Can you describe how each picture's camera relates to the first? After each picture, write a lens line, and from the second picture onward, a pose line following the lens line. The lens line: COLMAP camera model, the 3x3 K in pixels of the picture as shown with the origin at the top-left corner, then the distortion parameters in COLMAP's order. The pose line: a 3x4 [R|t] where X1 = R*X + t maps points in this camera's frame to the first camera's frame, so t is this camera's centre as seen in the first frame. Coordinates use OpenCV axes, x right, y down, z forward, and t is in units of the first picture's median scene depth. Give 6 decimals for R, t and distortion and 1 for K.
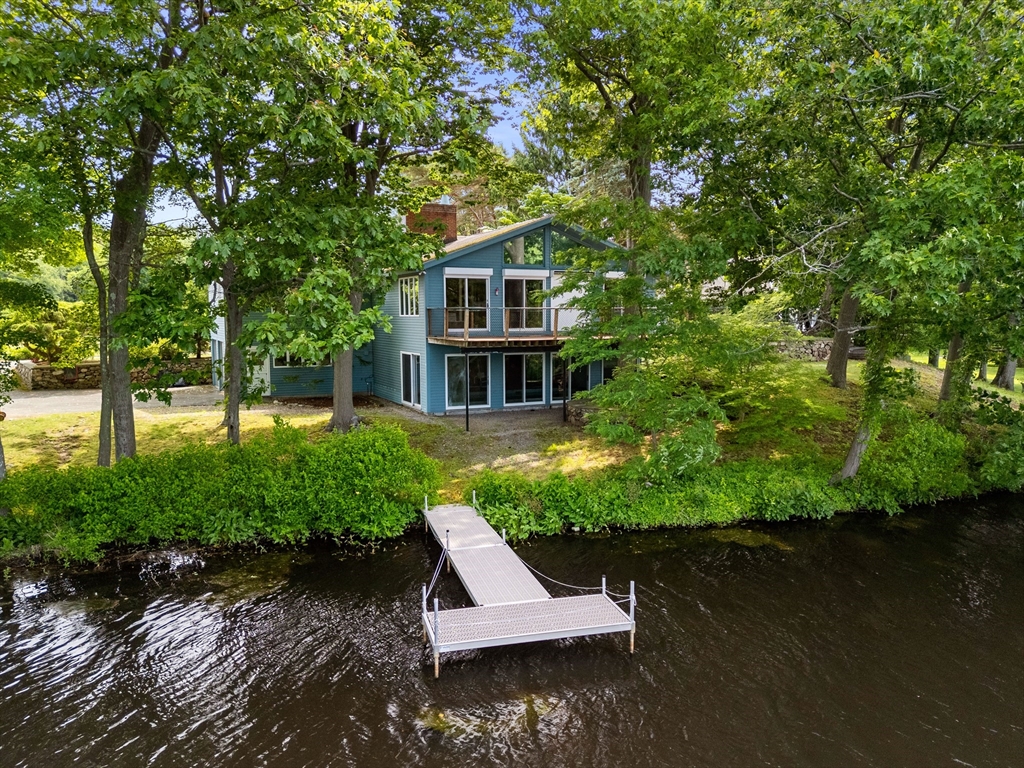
lens RADIAL K [[744.6, 0, 512.0], [0, 744.6, 384.0], [0, 0, 1]] dist [0.001268, -0.008307]
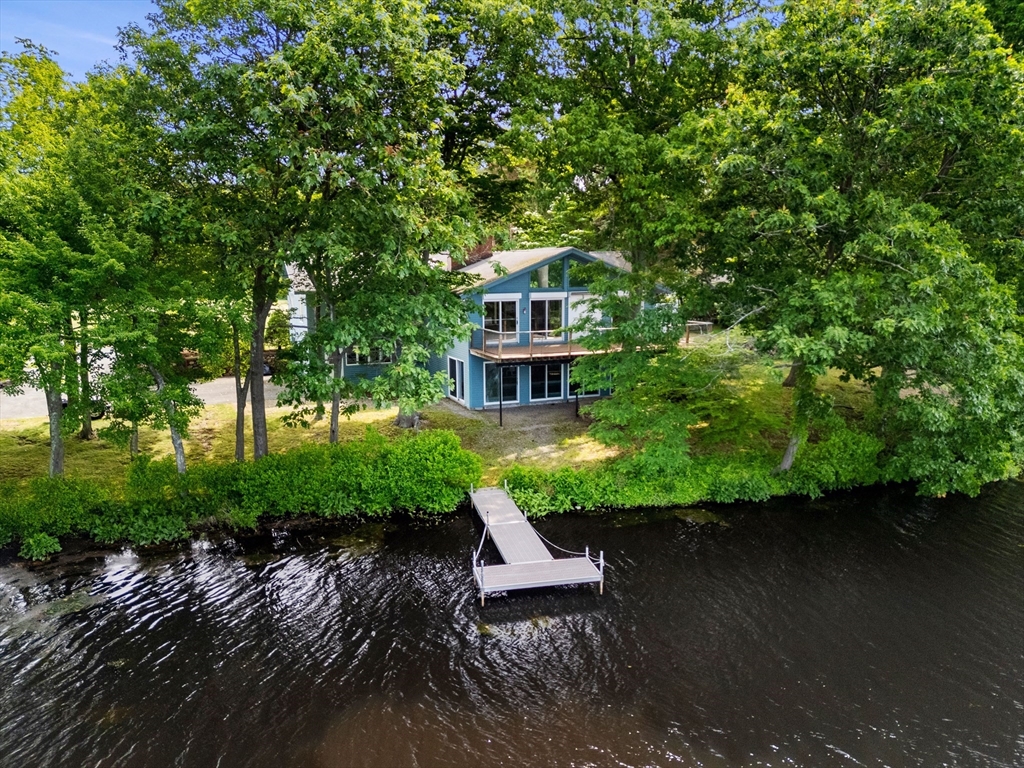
lens RADIAL K [[744.6, 0, 512.0], [0, 744.6, 384.0], [0, 0, 1]] dist [0.001268, -0.008307]
pose [[0.999001, 0.006556, -0.044212, 0.021514], [-0.003293, 0.997291, 0.073478, -0.140157], [0.044574, -0.073259, 0.996316, -0.387706]]
